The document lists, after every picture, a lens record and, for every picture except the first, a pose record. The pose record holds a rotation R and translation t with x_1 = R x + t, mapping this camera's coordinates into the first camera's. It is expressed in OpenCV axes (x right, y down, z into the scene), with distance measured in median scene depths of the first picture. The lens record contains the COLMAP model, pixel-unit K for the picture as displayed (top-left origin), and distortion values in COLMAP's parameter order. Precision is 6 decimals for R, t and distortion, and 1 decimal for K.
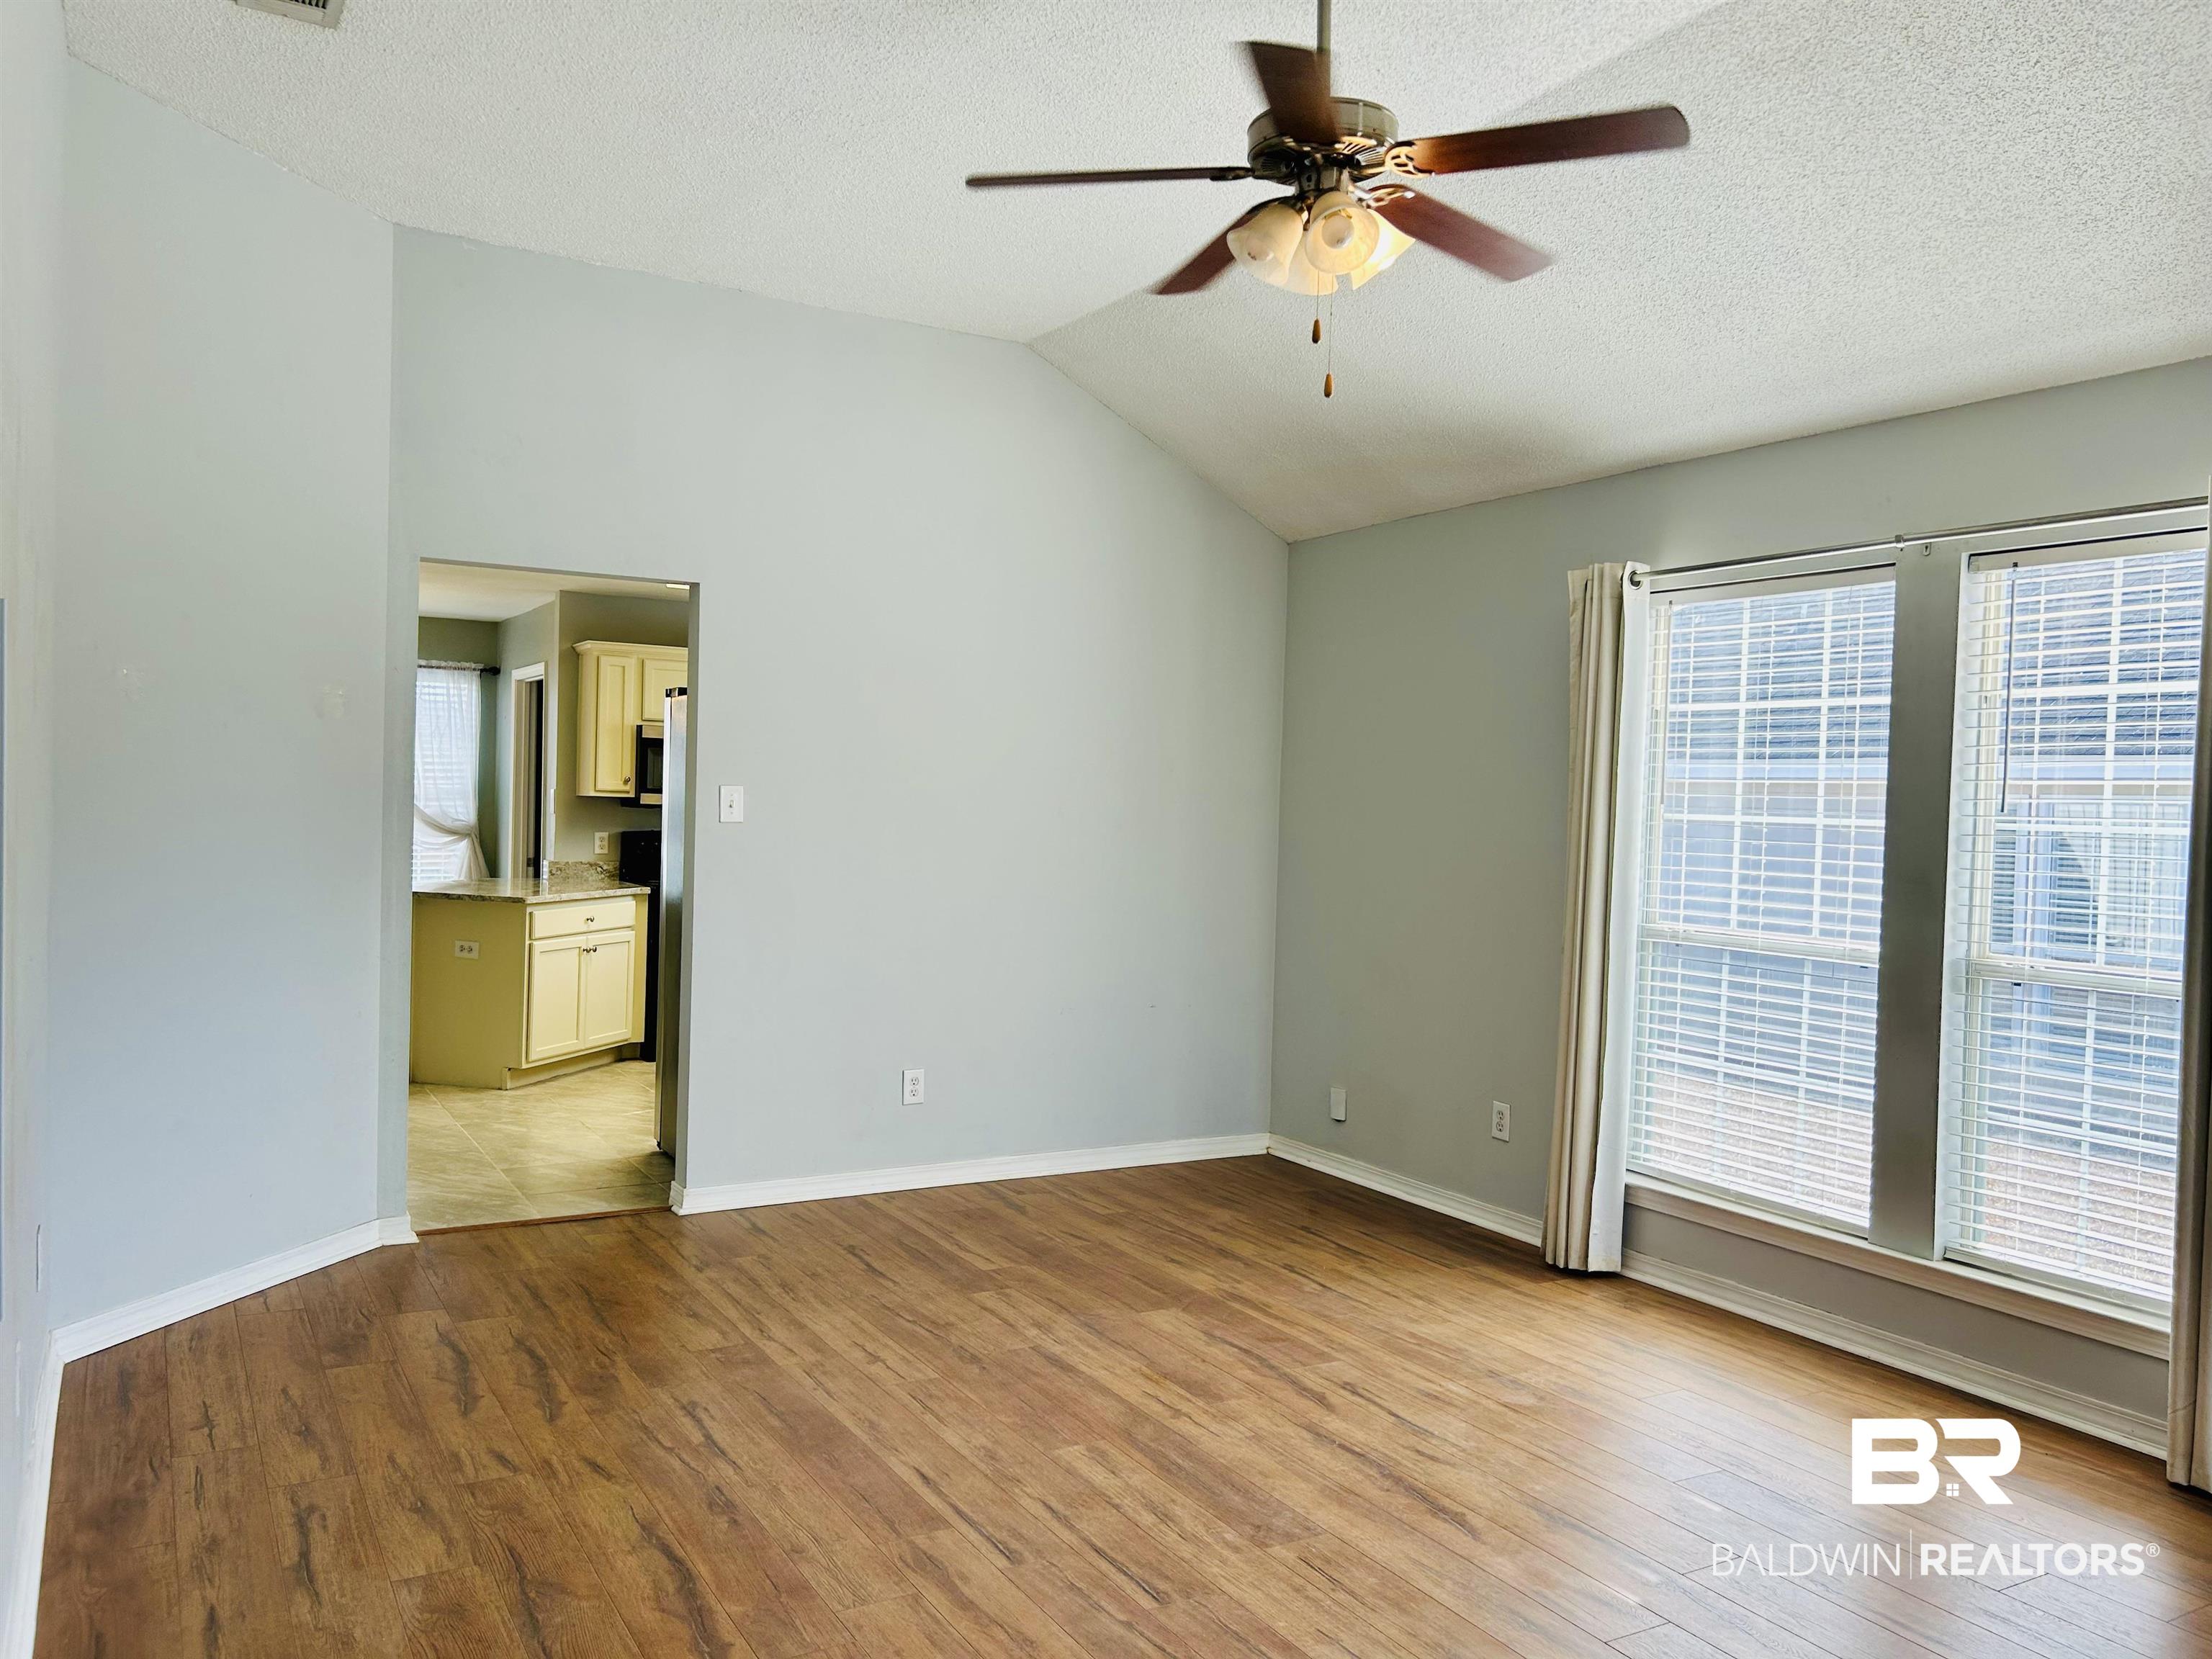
lens RADIAL K [[1664.8, 0, 1106.0], [0, 1664.8, 829.5], [0, 0, 1]] dist [0.043929, -0.047957]
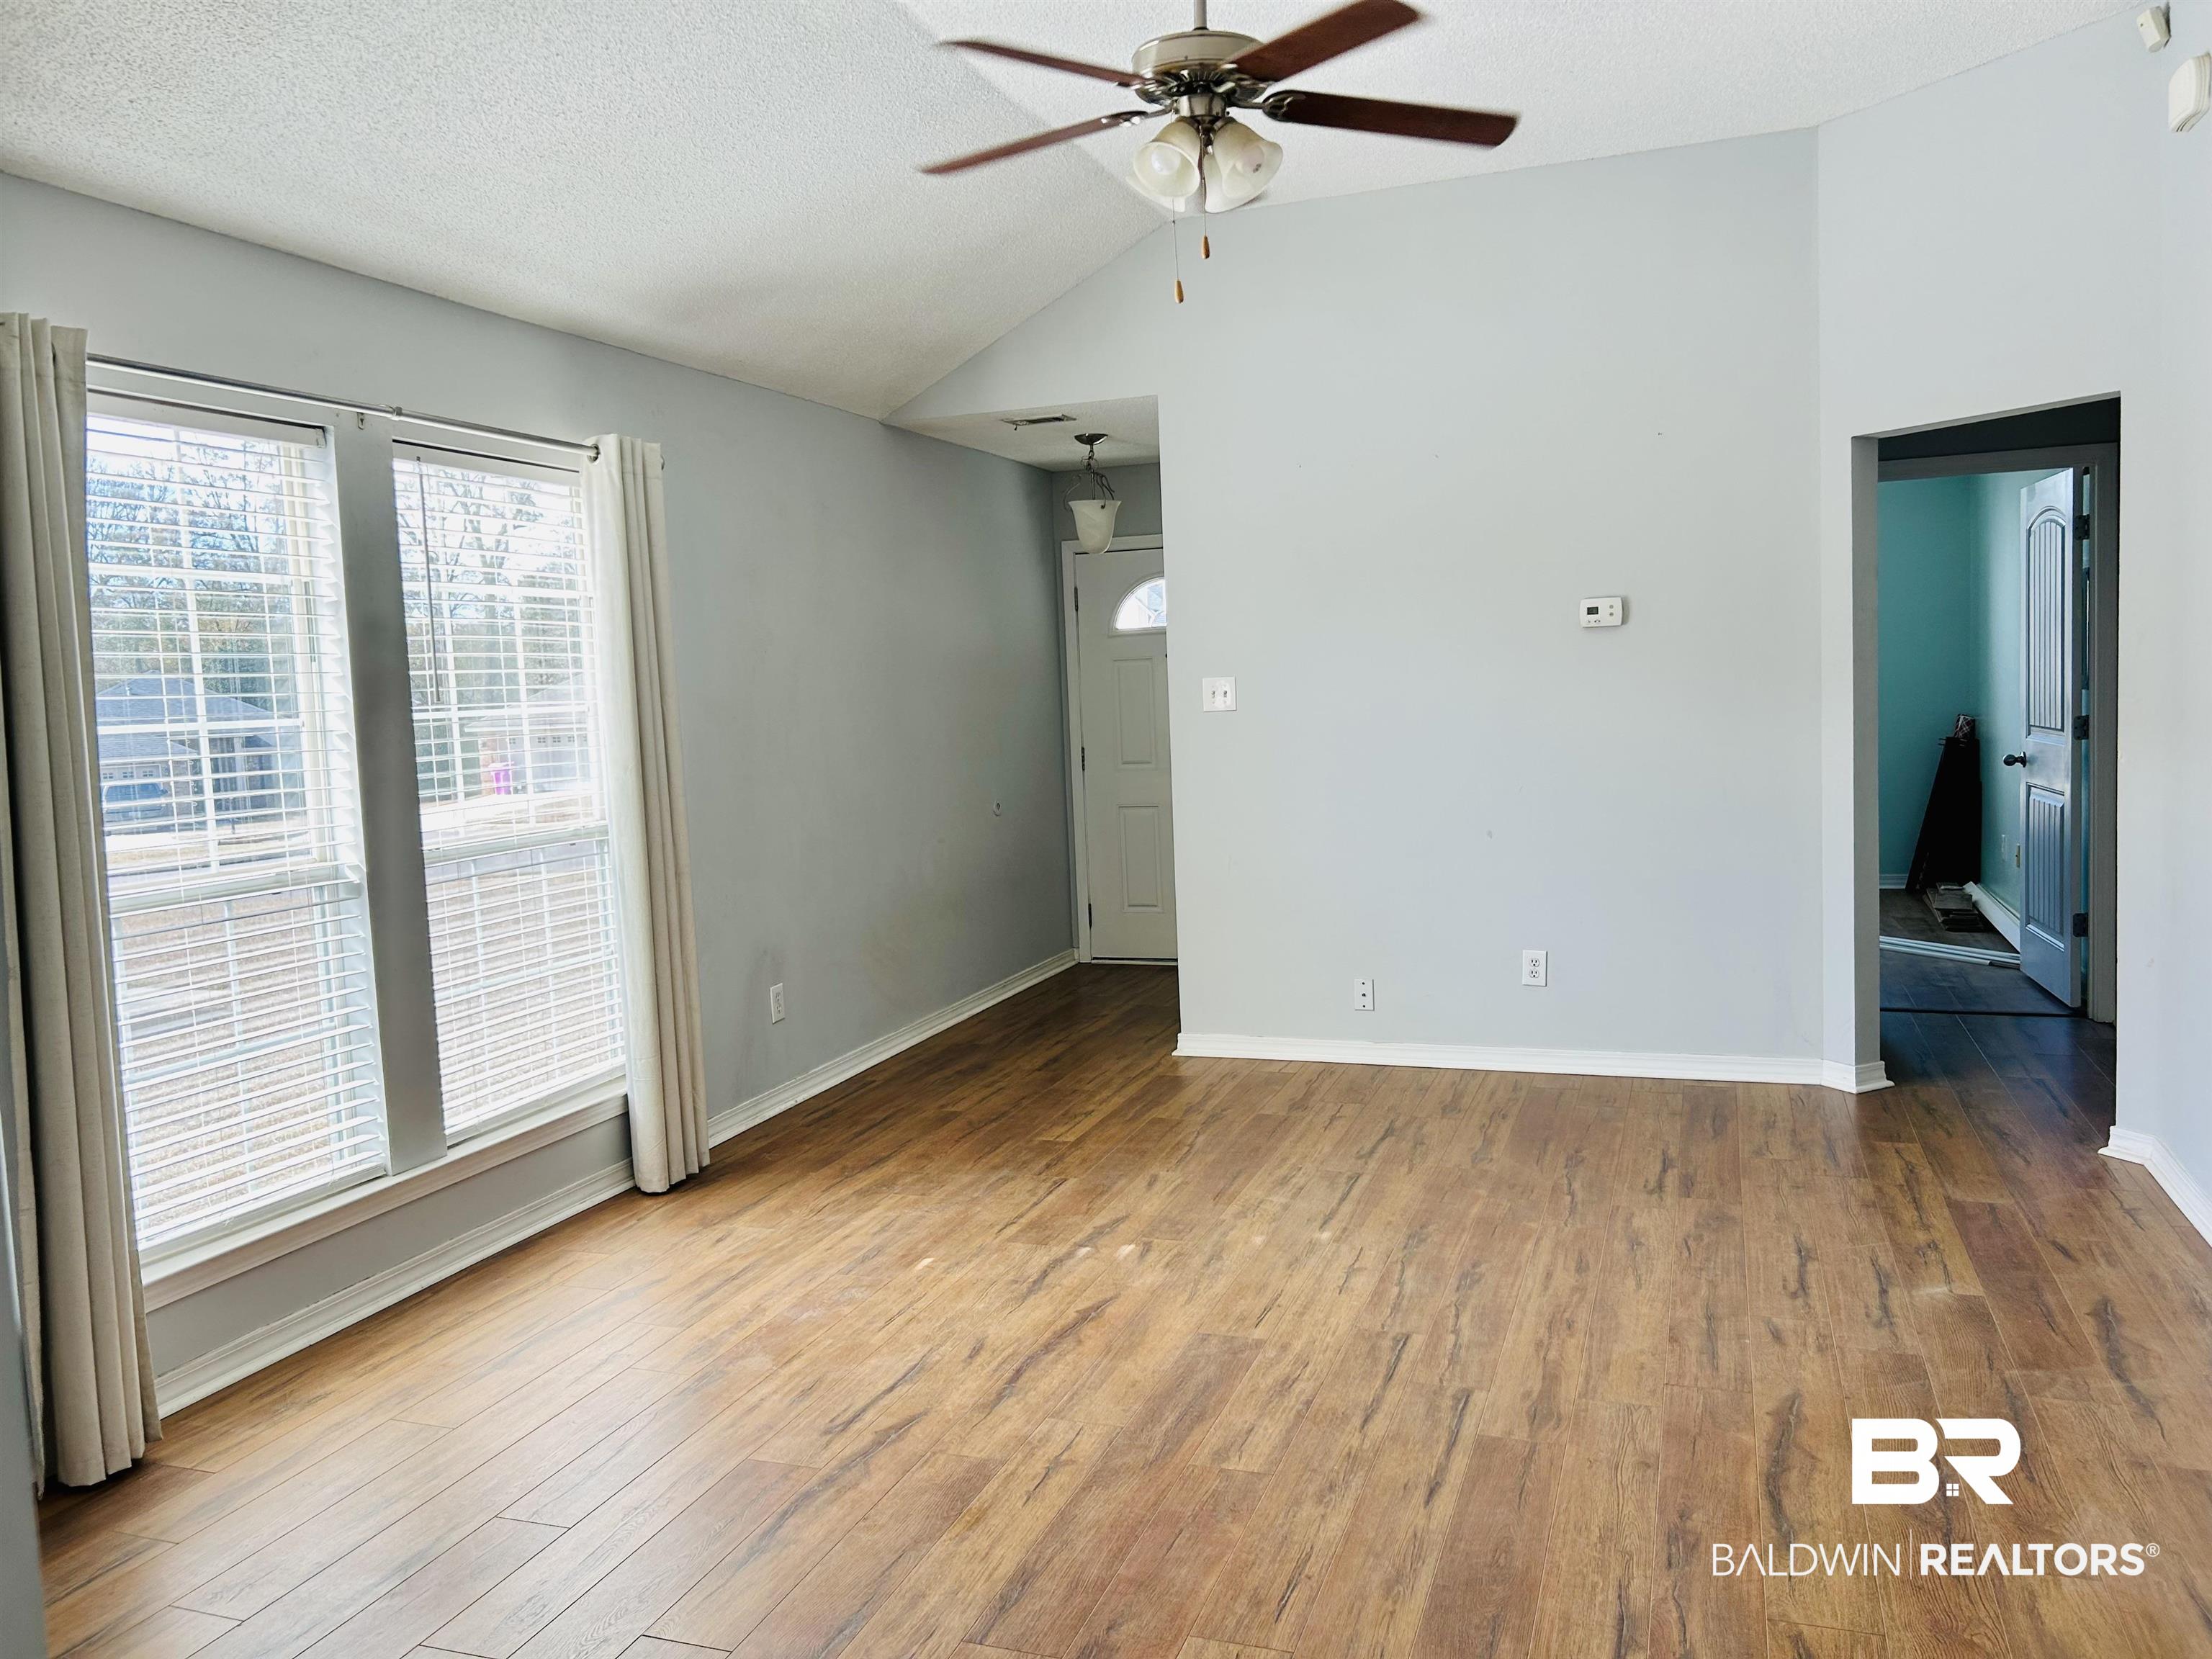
lens RADIAL K [[1662.3, 0, 1112.5], [0, 1662.3, 799.5], [0, 0, 1]] dist [0.034814, -0.049526]
pose [[-0.645925, -0.055862, 0.761354, -0.553619], [0.038169, 0.993709, 0.105291, -0.045522], [-0.762446, 0.097070, -0.639729, 1.444831]]
